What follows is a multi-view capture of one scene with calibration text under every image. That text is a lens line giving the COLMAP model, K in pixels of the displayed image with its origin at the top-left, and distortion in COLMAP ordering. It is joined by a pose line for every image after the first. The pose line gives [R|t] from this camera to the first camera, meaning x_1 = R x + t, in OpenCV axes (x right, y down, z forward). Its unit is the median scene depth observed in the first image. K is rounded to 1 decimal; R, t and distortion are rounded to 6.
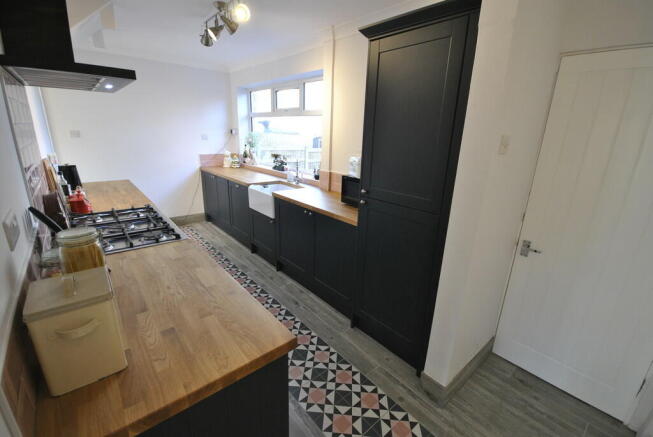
lens RADIAL K [[288.2, 0, 330.6], [0, 288.2, 218.5], [0, 0, 1]] dist [0.001209, 0.000207]
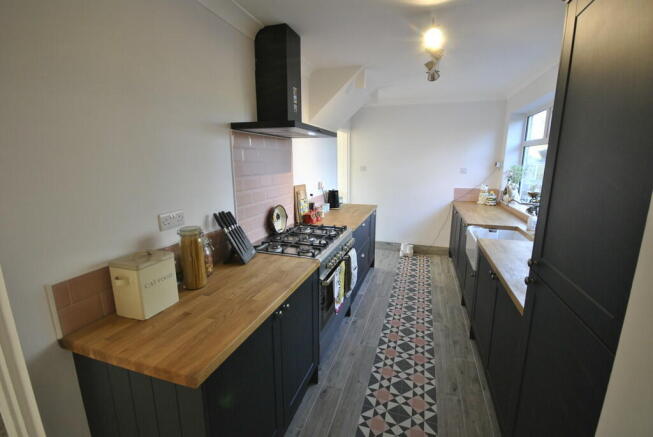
lens RADIAL K [[288.2, 0, 330.6], [0, 288.2, 218.5], [0, 0, 1]] dist [0.001209, 0.000207]
pose [[0.516258, 0.138451, -0.845168, 0.180846], [-0.231908, 0.972577, 0.017665, -0.045586], [0.824437, 0.186882, 0.534209, 0.166088]]
